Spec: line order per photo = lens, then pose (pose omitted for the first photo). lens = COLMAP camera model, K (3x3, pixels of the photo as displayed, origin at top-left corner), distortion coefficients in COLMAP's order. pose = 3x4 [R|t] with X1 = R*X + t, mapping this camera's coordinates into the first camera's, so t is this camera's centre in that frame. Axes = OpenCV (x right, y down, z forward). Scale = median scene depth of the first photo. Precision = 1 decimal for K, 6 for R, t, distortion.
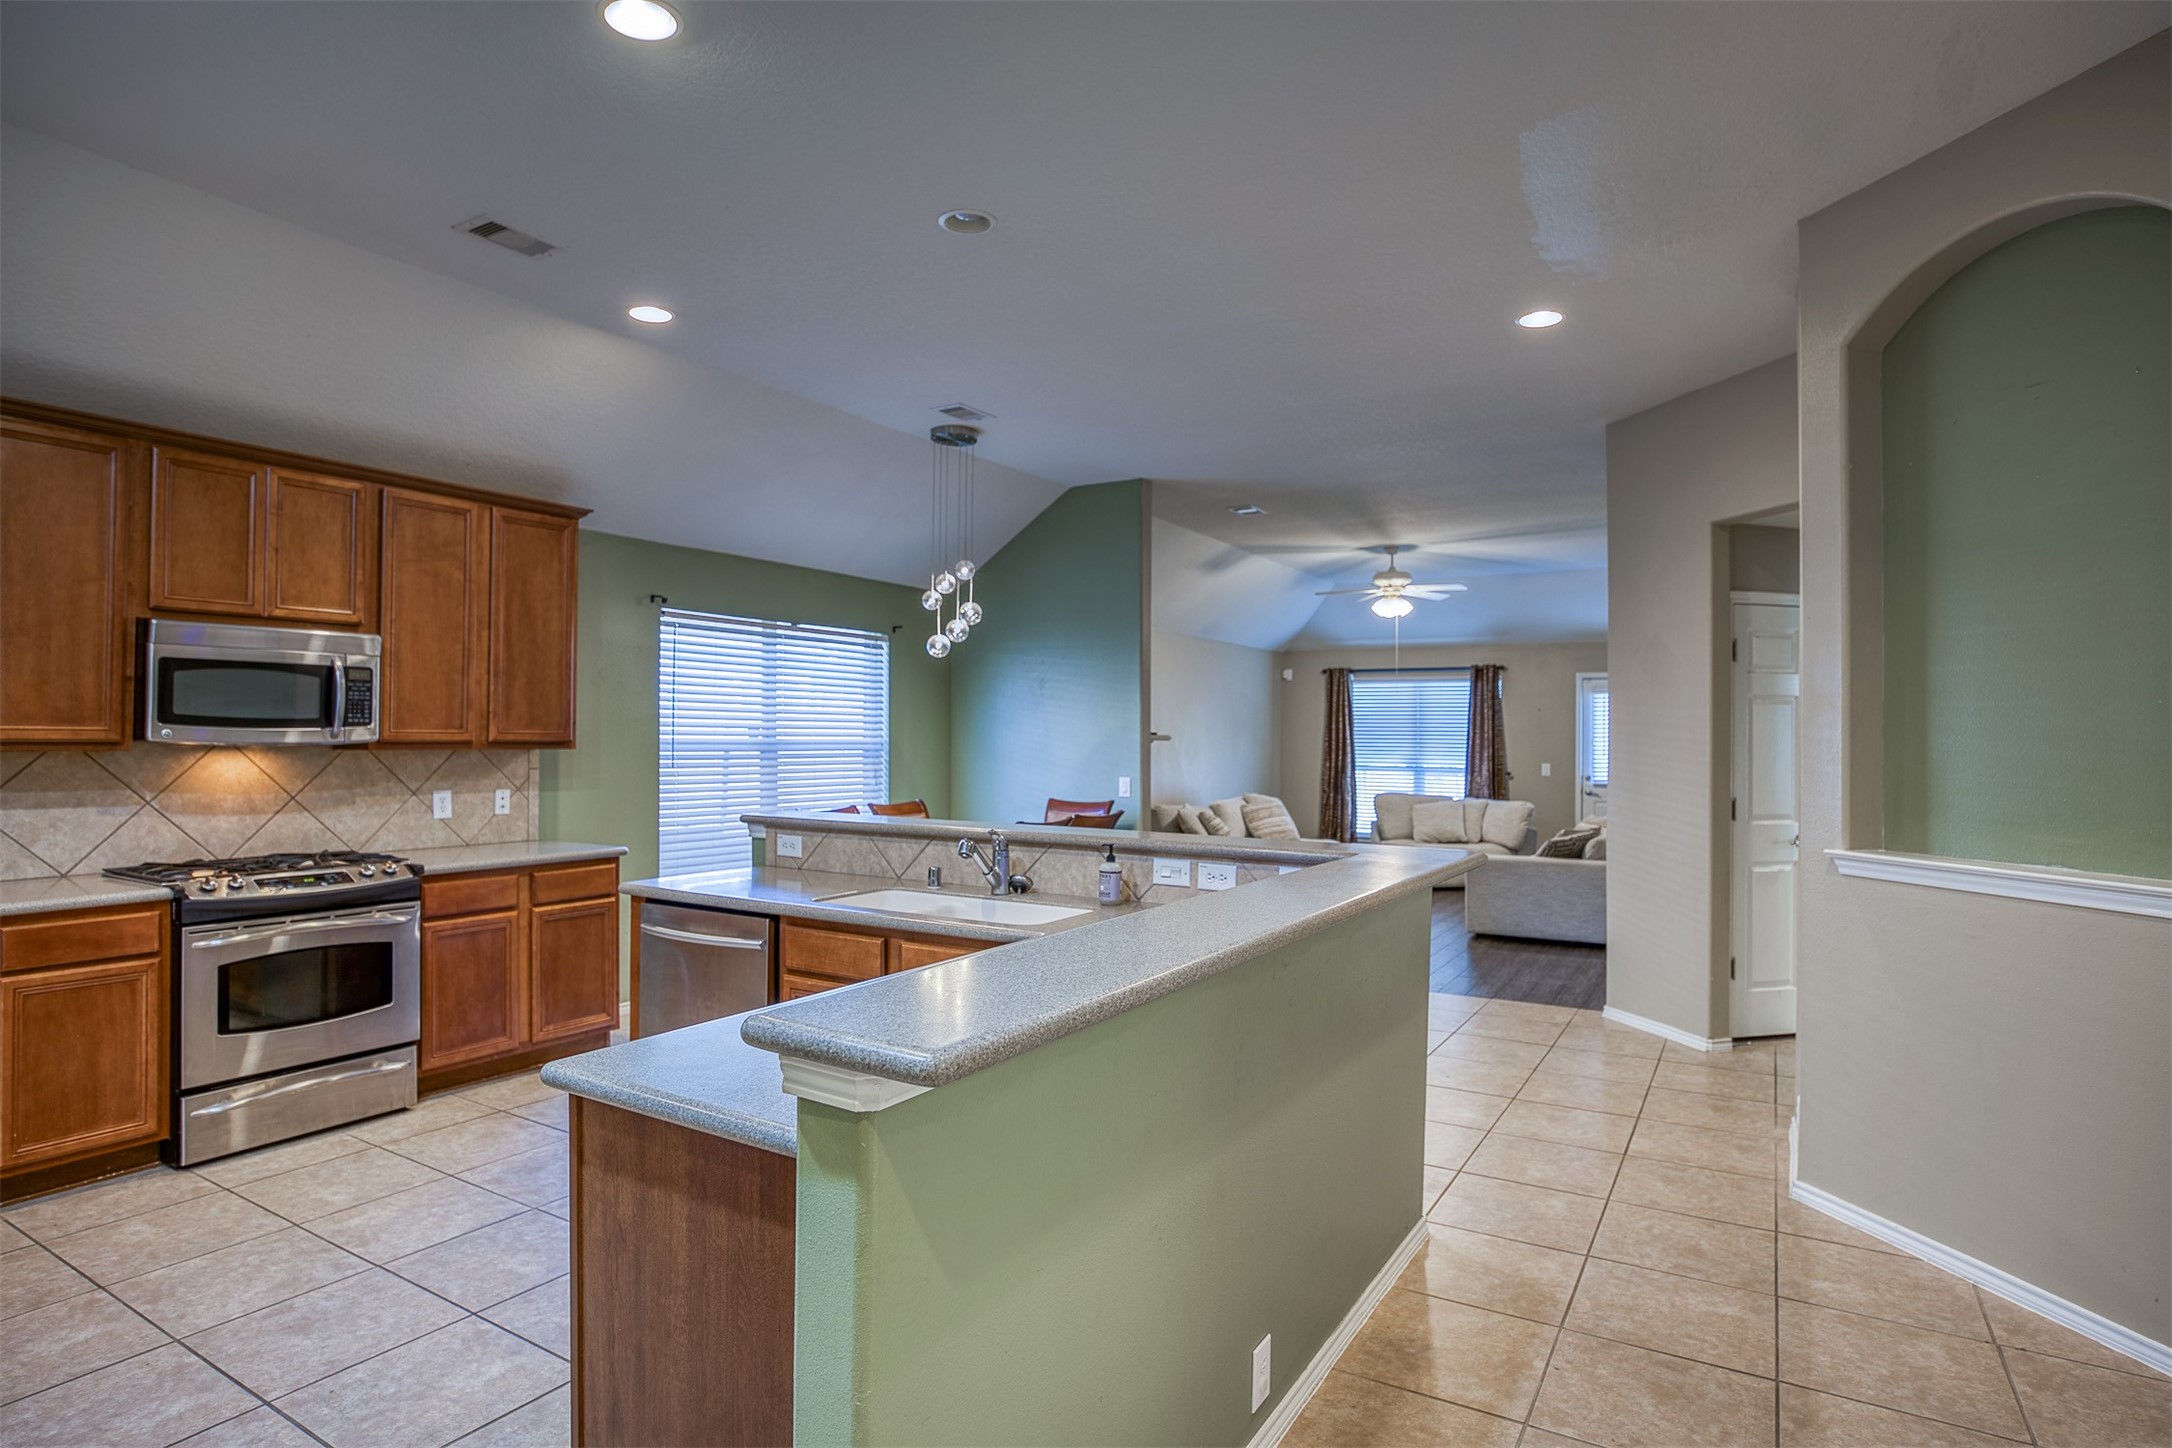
lens RADIAL K [[1149.5, 0, 1089.4], [0, 1149.5, 722.7], [0, 0, 1]] dist [-0.047195, 0.015905]
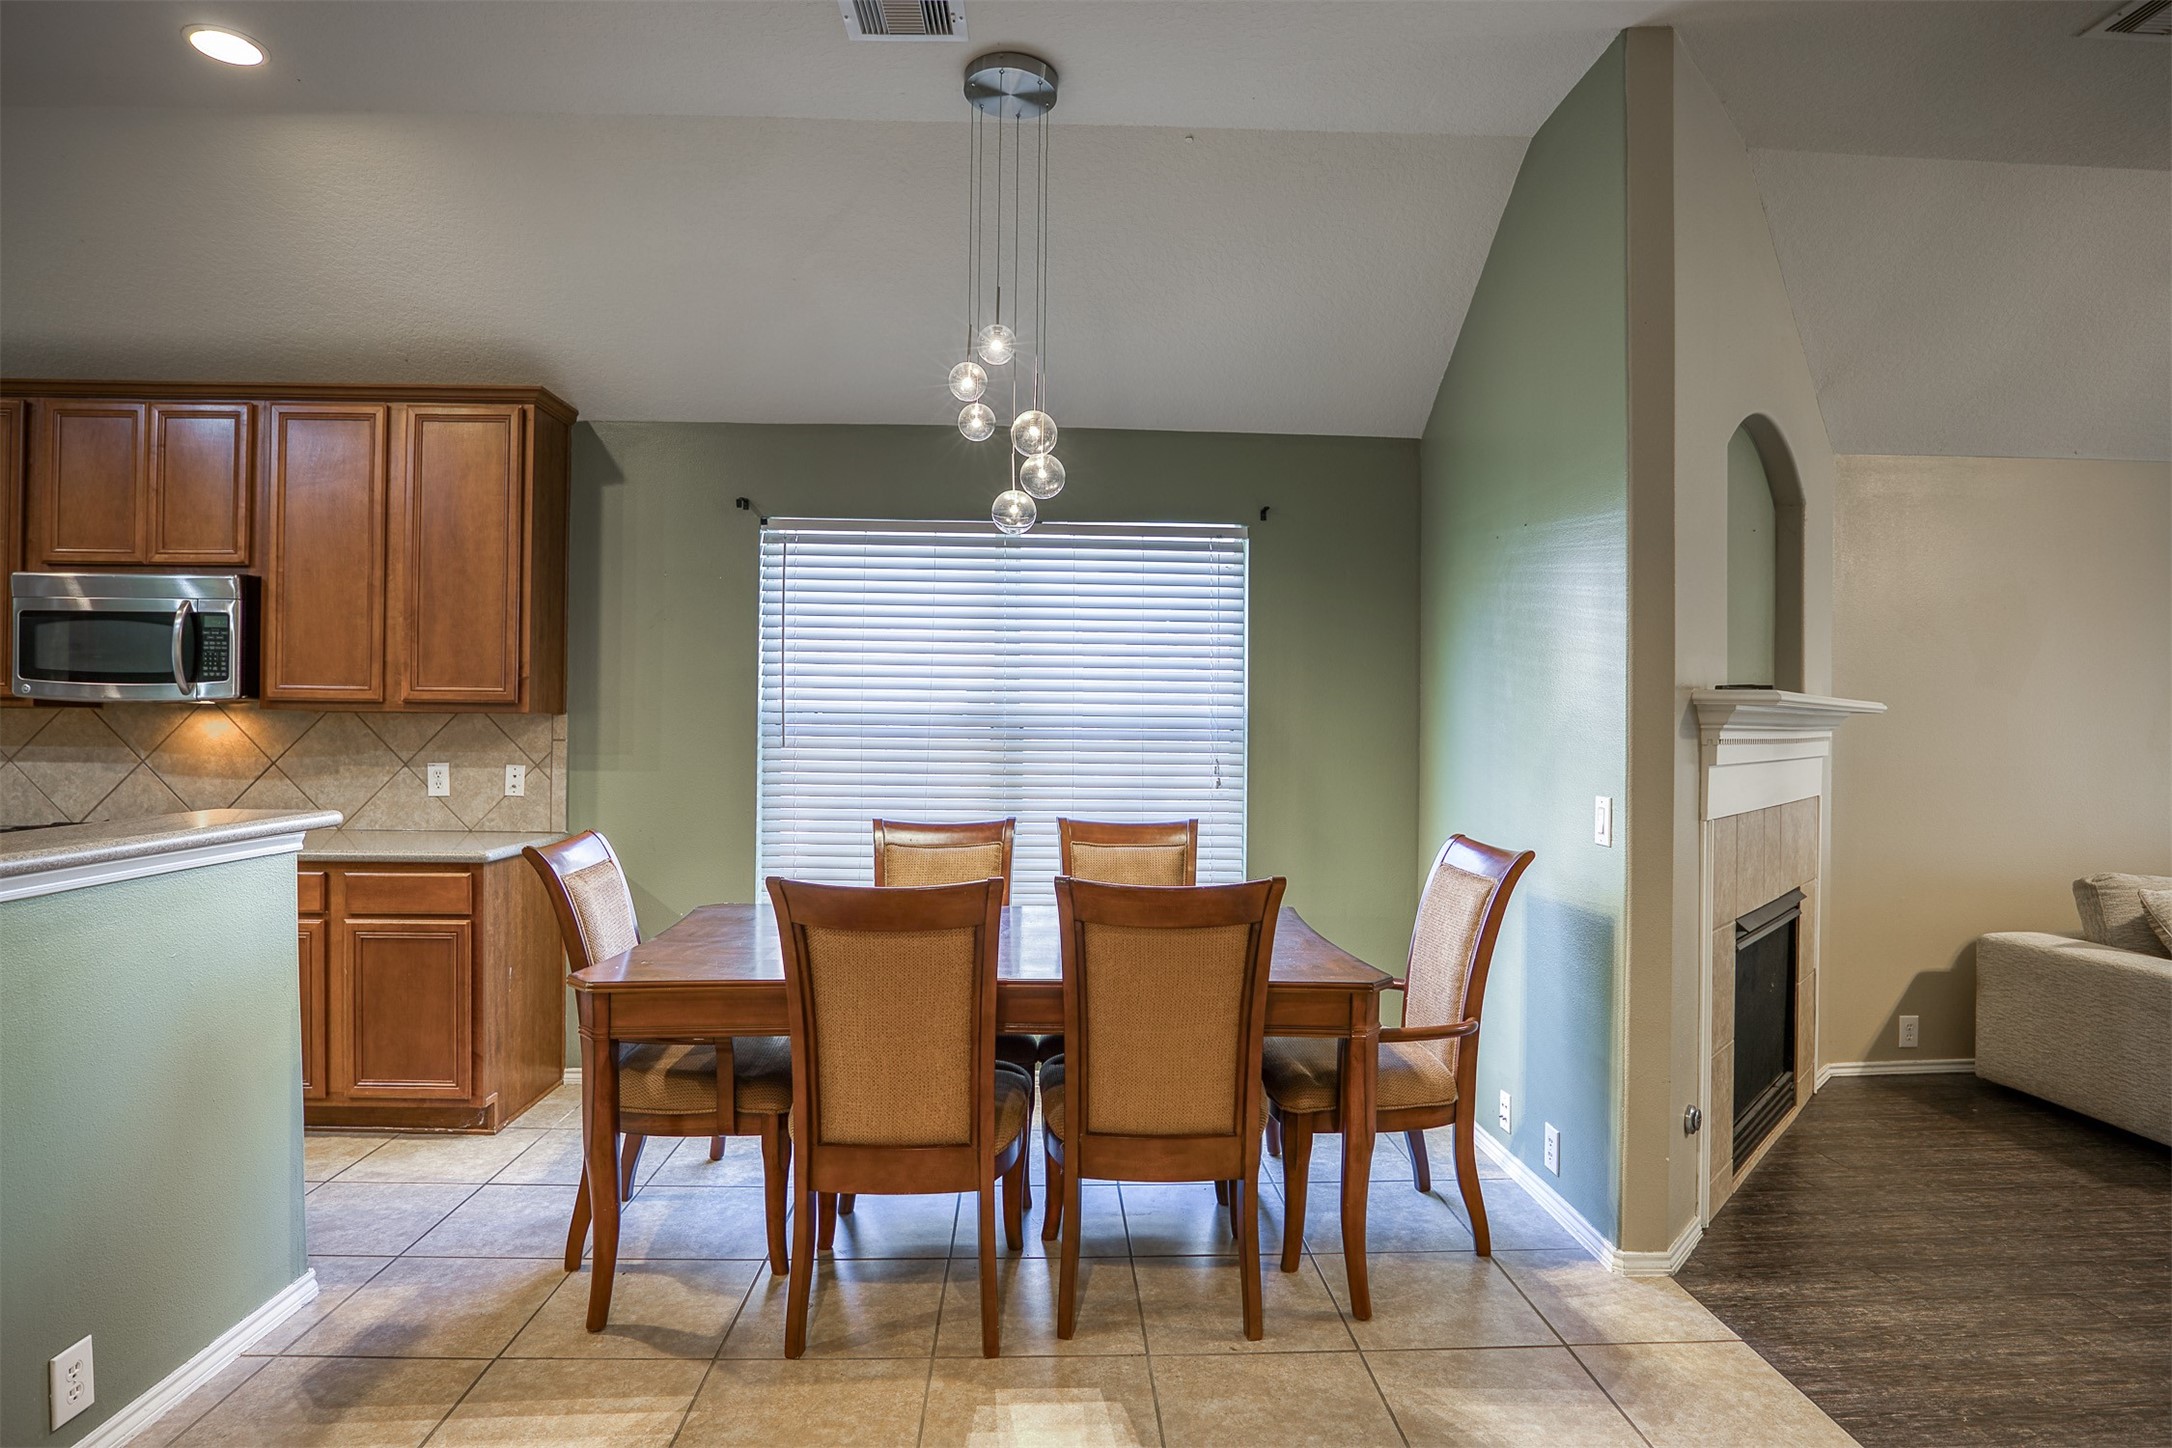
lens RADIAL K [[1149.5, 0, 1077.6], [0, 1149.5, 722.3], [0, 0, 1]] dist [-0.047195, 0.015905]
pose [[0.552572, -0.001602, -0.833464, 0.377156], [0.002367, 0.999997, -0.000353, 0.031548], [0.833462, -0.001778, 0.552574, 0.926640]]
